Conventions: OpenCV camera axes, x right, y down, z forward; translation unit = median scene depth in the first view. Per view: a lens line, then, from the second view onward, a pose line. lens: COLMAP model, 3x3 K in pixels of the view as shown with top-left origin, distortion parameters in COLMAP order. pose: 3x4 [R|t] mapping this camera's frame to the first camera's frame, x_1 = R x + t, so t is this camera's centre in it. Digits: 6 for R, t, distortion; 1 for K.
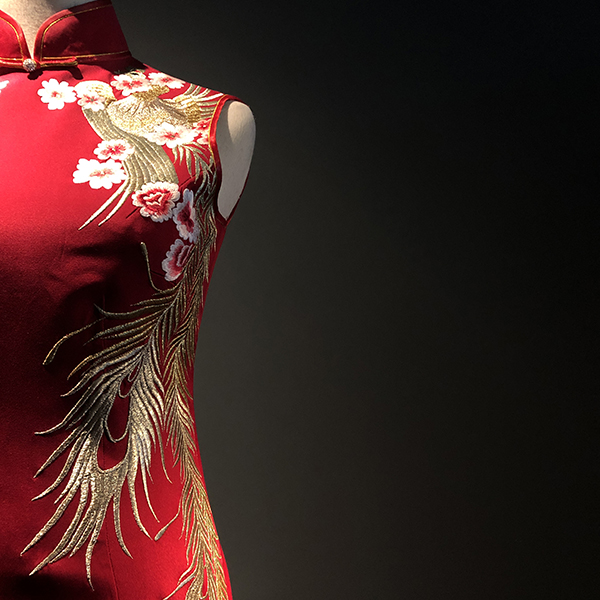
lens RADIAL K [[660.1, 0, 297.7], [0, 660.1, 286.4], [0, 0, 1]] dist [0.024079, -0.050216]
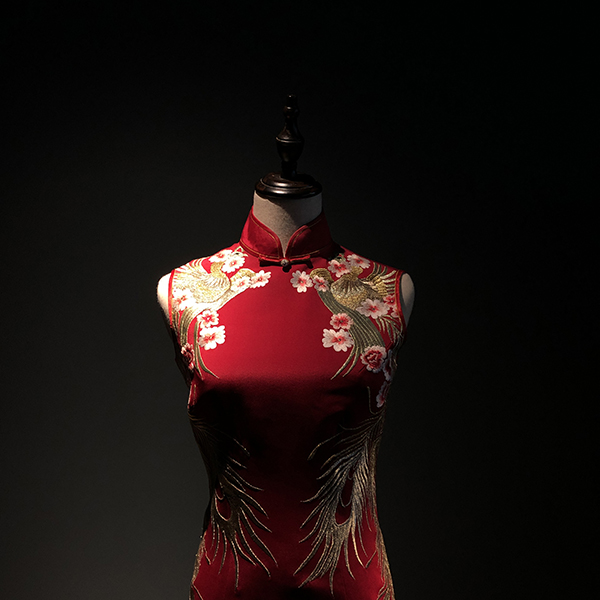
lens RADIAL K [[660.1, 0, 297.7], [0, 660.1, 286.4], [0, 0, 1]] dist [0.024079, -0.050216]
pose [[0.998830, 0.022667, -0.042709, -0.321820], [-0.023502, 0.999540, -0.019165, -0.261968], [0.042255, 0.020147, 0.998904, -0.614096]]
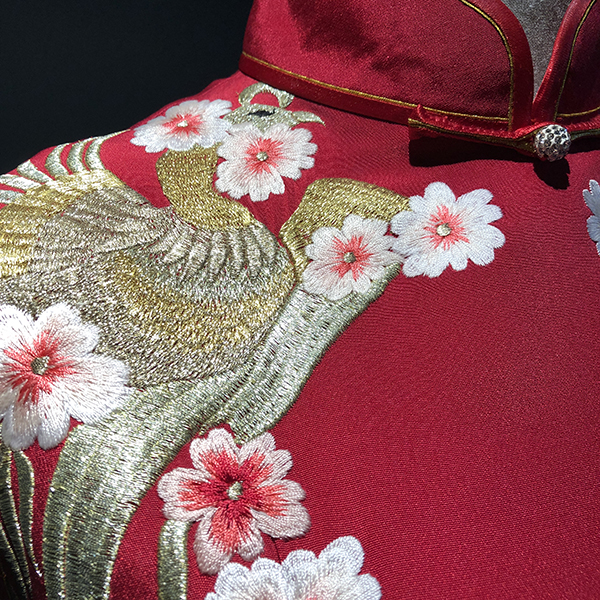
lens RADIAL K [[660.1, 0, 297.7], [0, 660.1, 286.4], [0, 0, 1]] dist [0.024079, -0.050216]
pose [[0.961750, -0.047163, 0.269838, -0.654026], [0.020431, 0.994673, 0.101031, -0.316054], [-0.273166, -0.091653, 0.957591, 0.753571]]
